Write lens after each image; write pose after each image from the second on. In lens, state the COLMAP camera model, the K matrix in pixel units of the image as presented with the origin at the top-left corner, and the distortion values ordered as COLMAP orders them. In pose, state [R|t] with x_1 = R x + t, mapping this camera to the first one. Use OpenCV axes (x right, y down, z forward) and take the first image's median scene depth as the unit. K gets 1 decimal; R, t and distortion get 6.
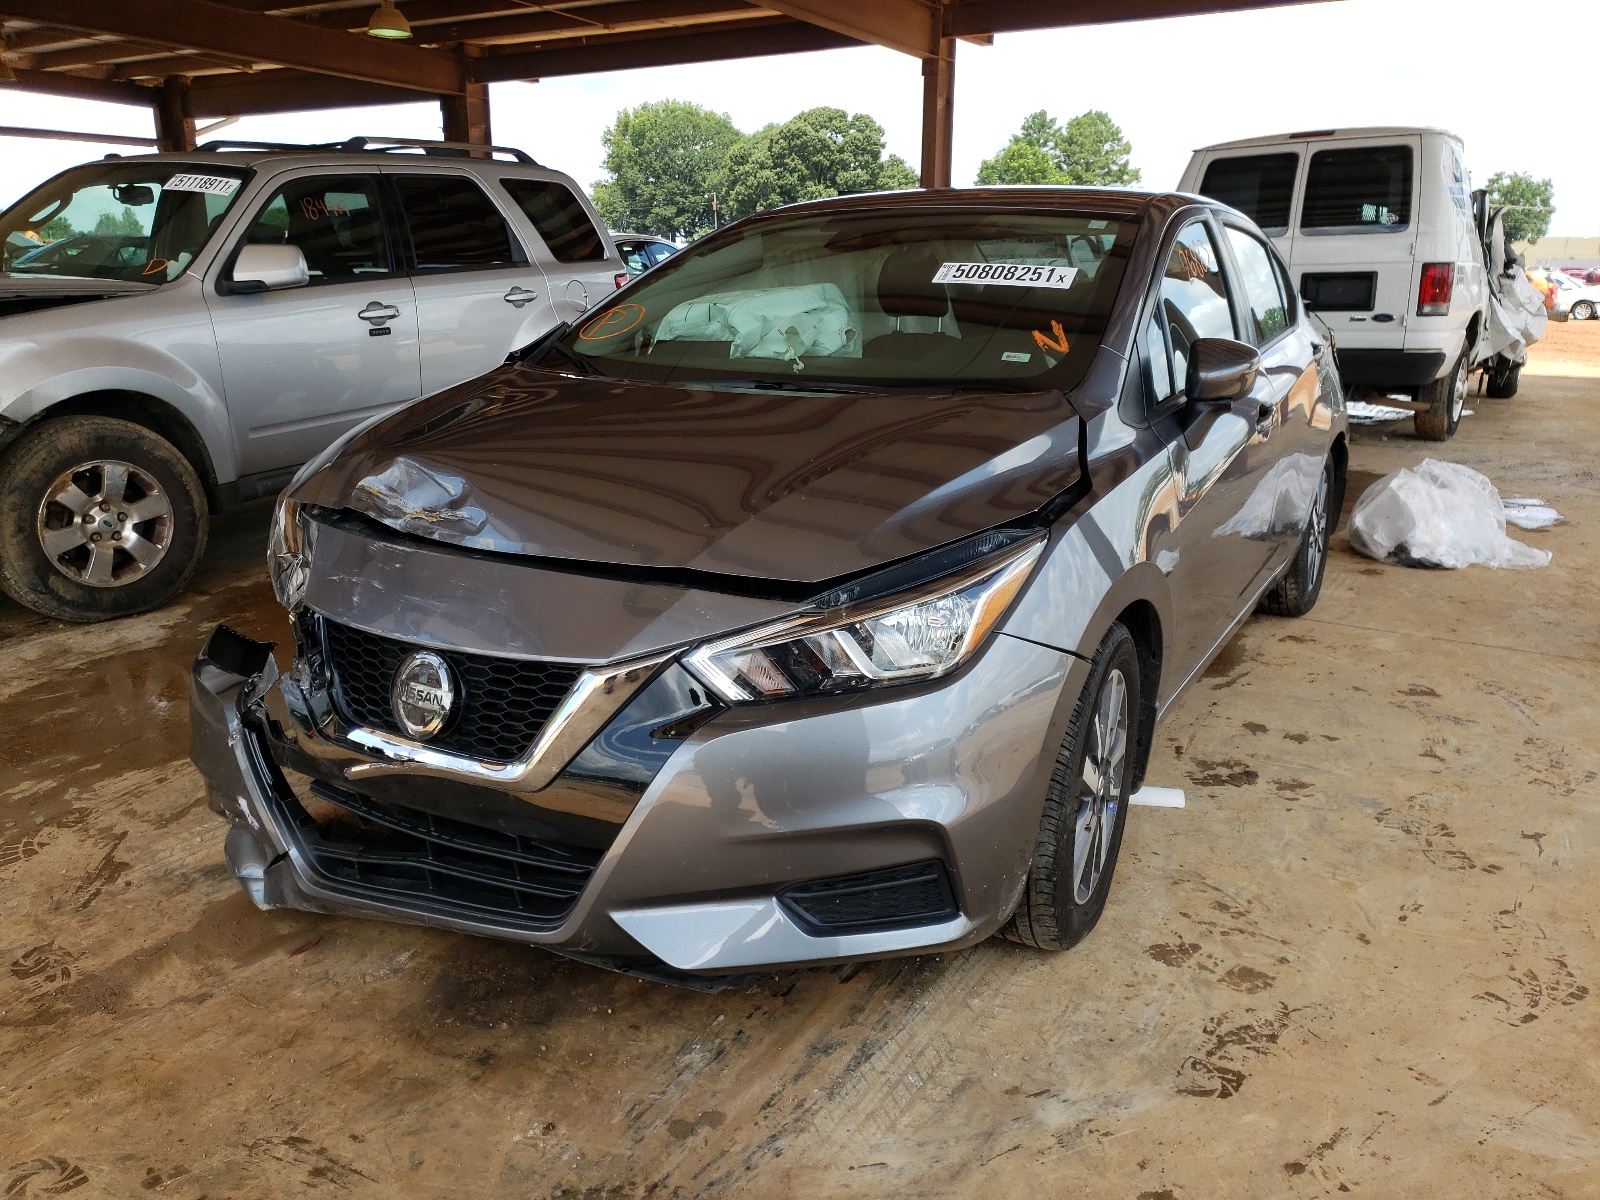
lens RADIAL K [[1197.2, 0, 796.2], [0, 1197.2, 601.2], [0, 0, 1]] dist [-0.014957, -0.010396]
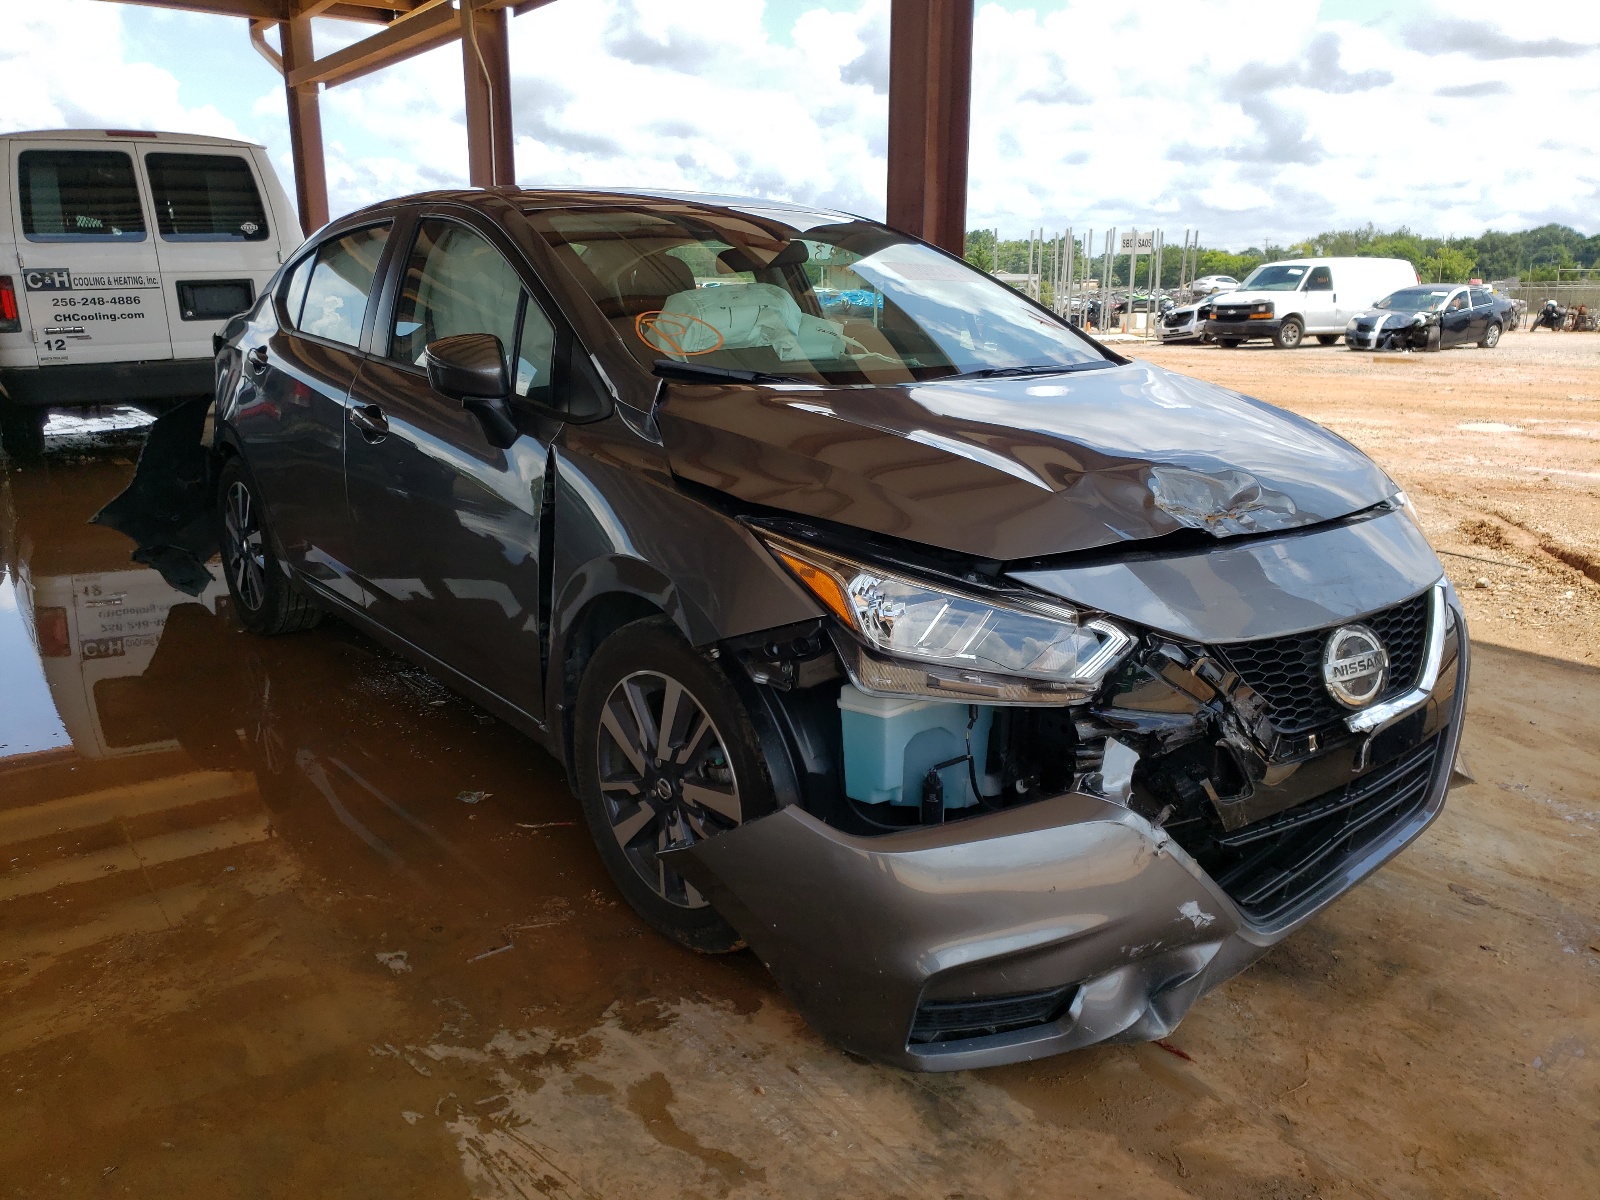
lens RADIAL K [[1197.2, 0, 796.7], [0, 1197.2, 601.4], [0, 0, 1]] dist [-0.014957, -0.010396]
pose [[0.413730, -0.230182, 0.880820, -0.263150], [0.238248, 0.961167, 0.139271, -0.044406], [-0.878672, 0.152233, 0.452504, 0.175628]]
